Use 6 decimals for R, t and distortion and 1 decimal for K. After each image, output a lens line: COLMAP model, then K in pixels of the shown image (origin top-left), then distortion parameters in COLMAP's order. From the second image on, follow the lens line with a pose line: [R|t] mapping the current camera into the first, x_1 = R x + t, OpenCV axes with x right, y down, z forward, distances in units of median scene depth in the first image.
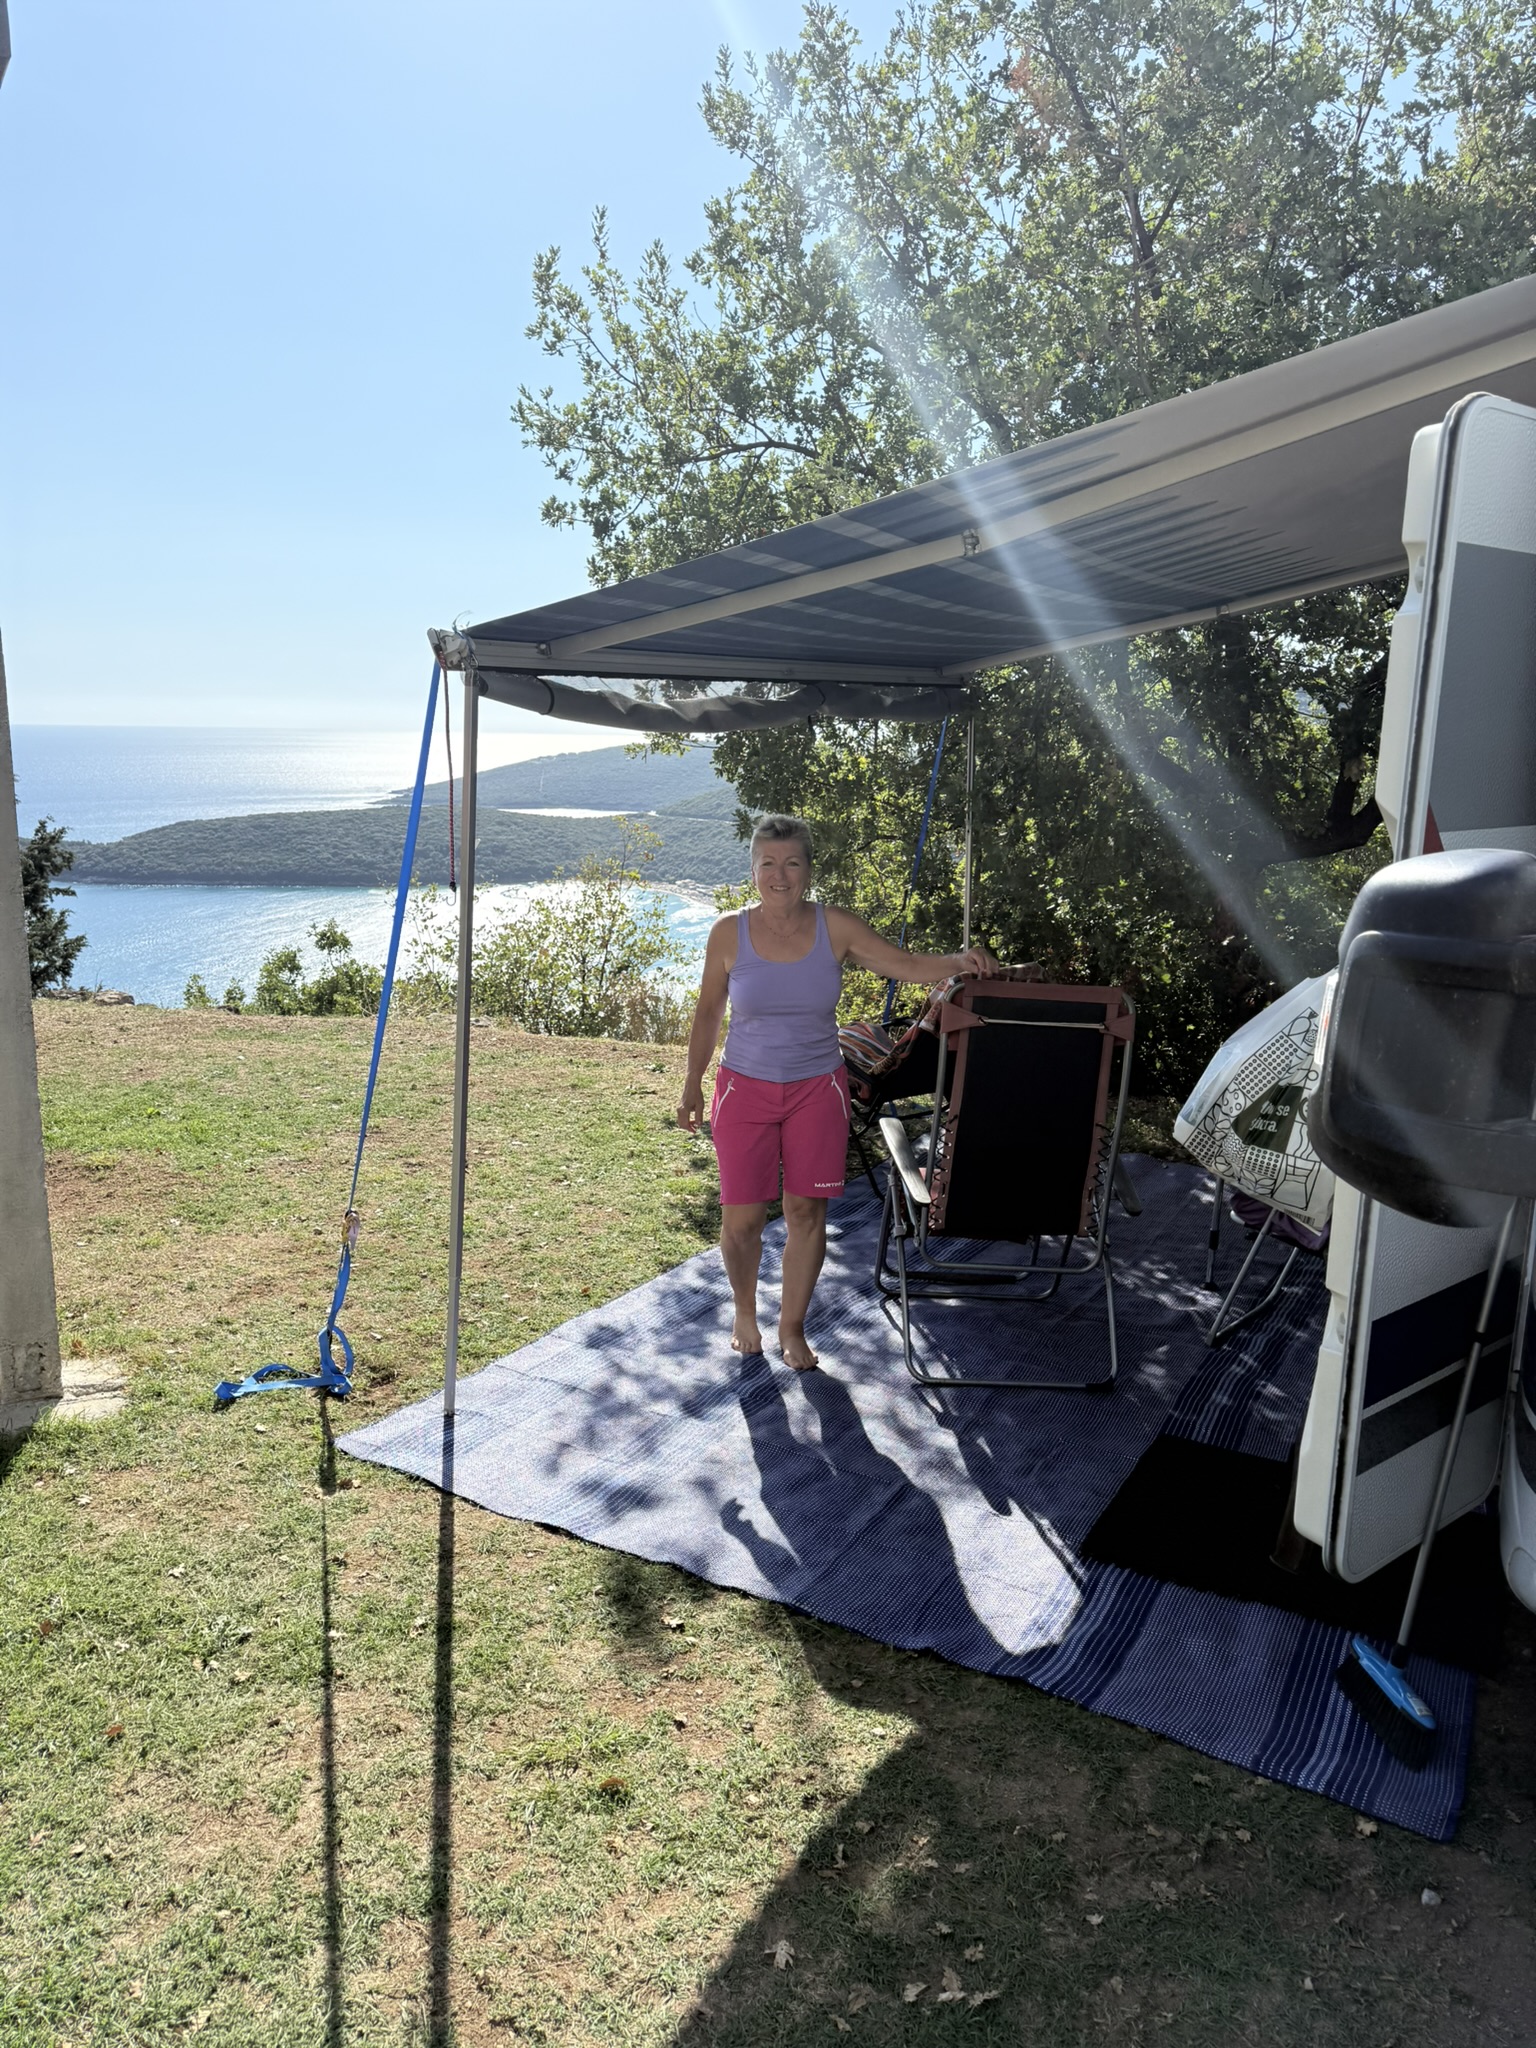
lens RADIAL K [[1448.5, 0, 768.0], [0, 1448.5, 1024.0], [0, 0, 1]] dist [0.068670, -0.081463]
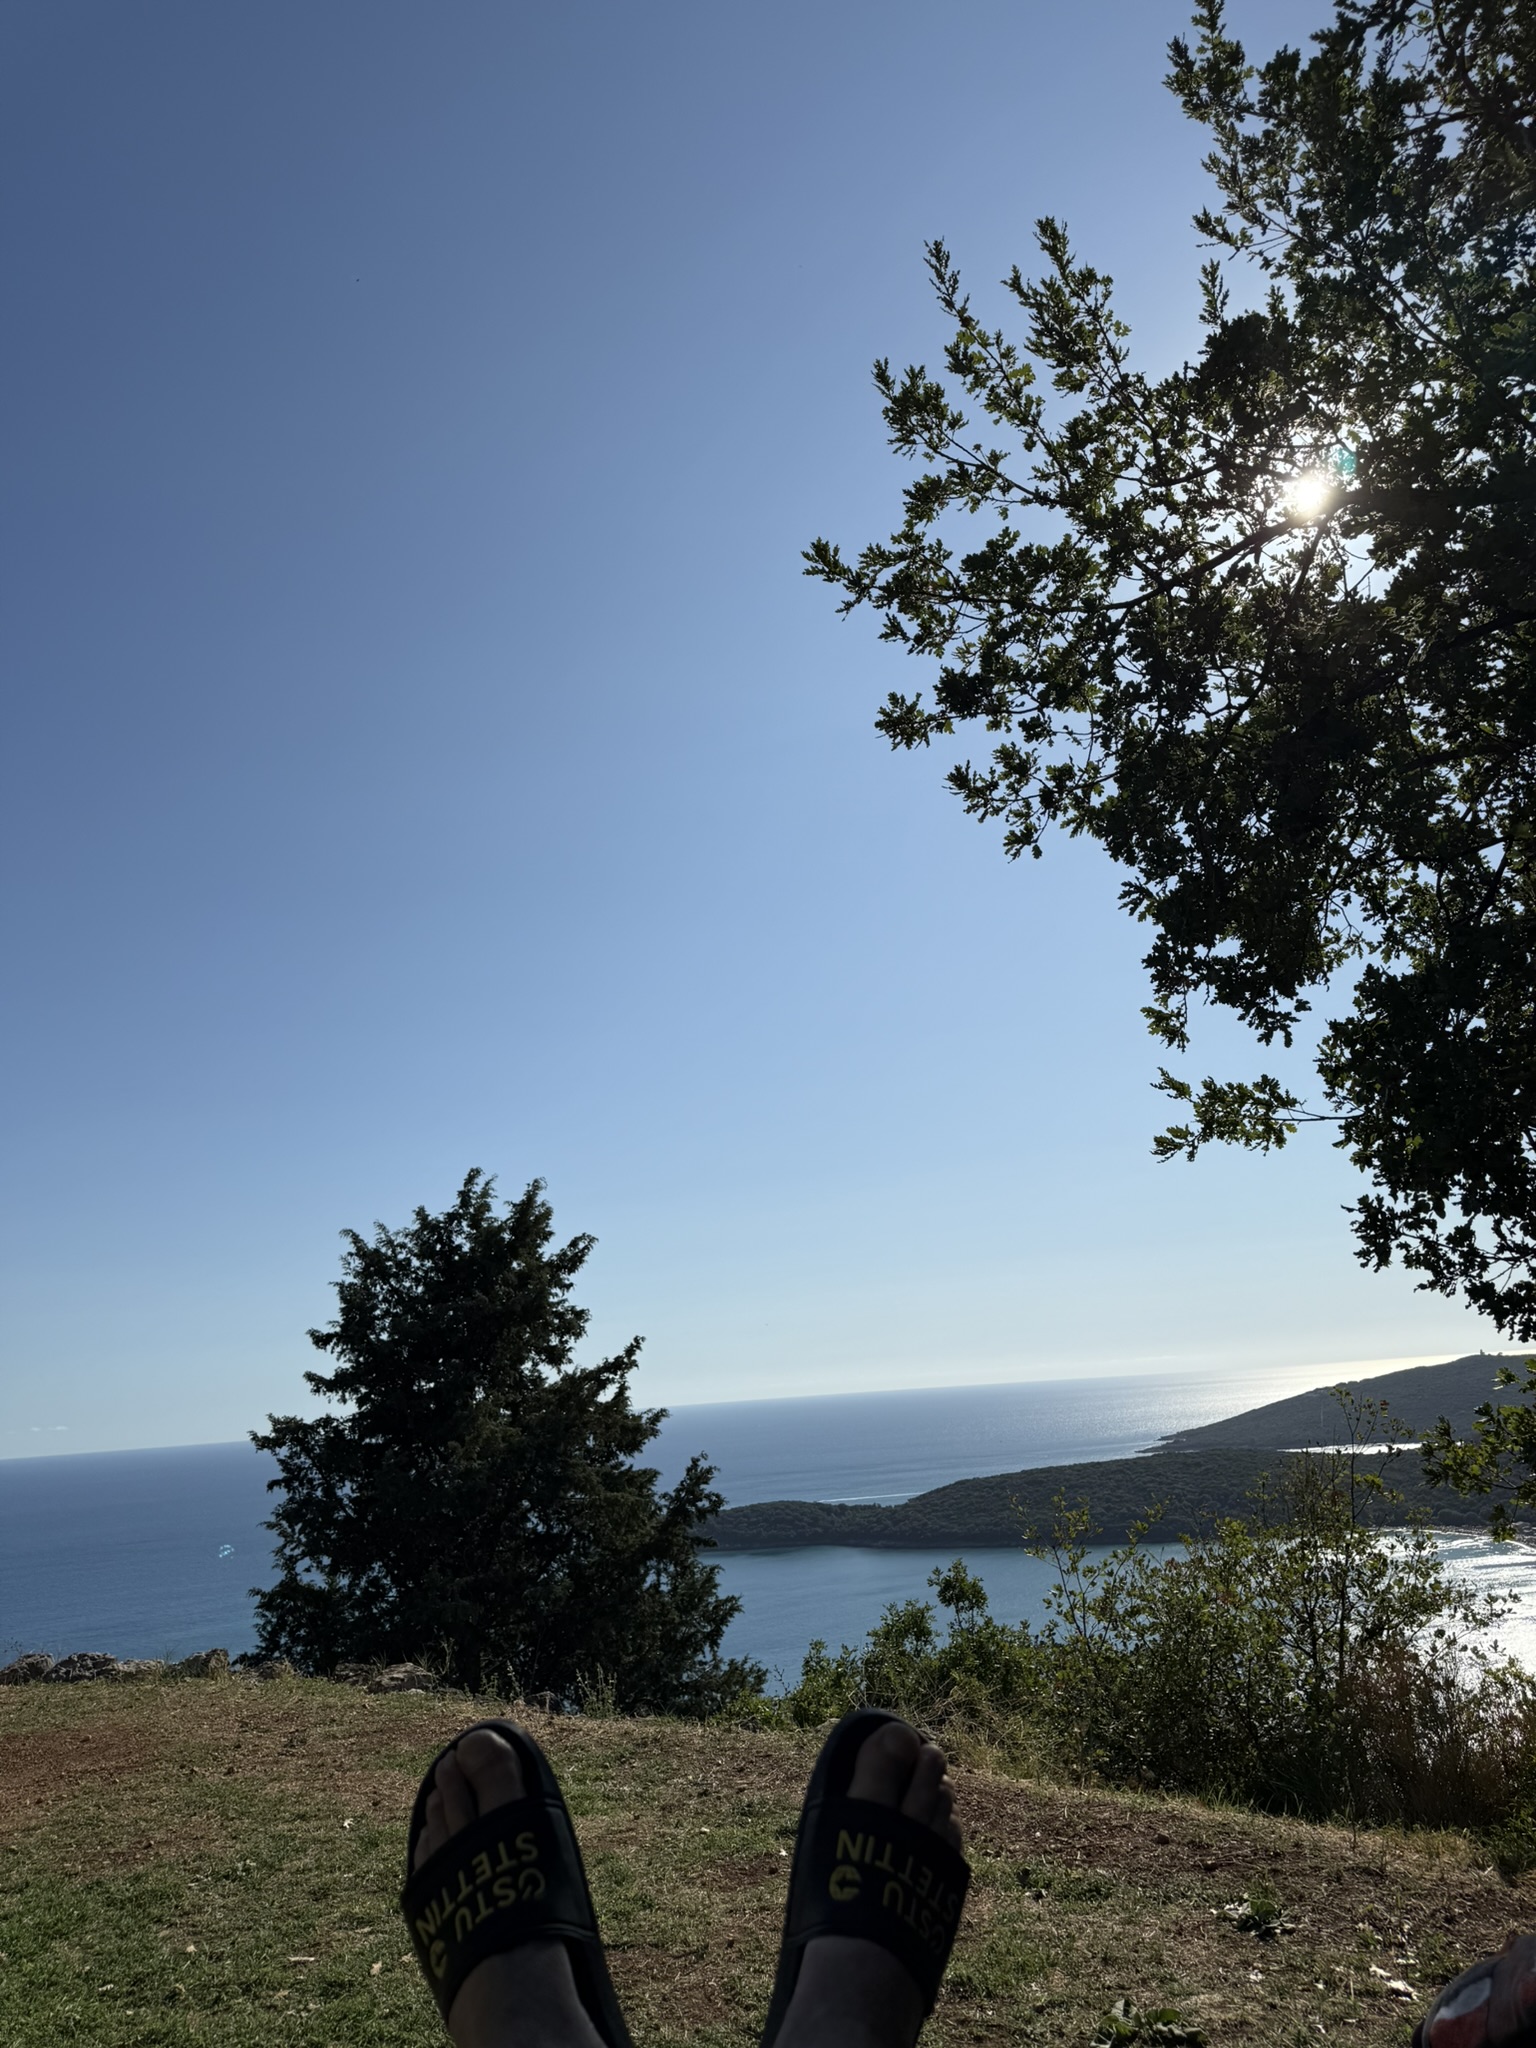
lens RADIAL K [[1411.7, 0, 739.6], [0, 1411.7, 1029.0], [0, 0, 1]] dist [0.183836, -0.392031]
pose [[0.862785, -0.203576, -0.462774, 0.008260], [-0.011070, 0.907521, -0.419860, -0.007511], [0.505451, 0.367372, 0.780742, 0.246941]]
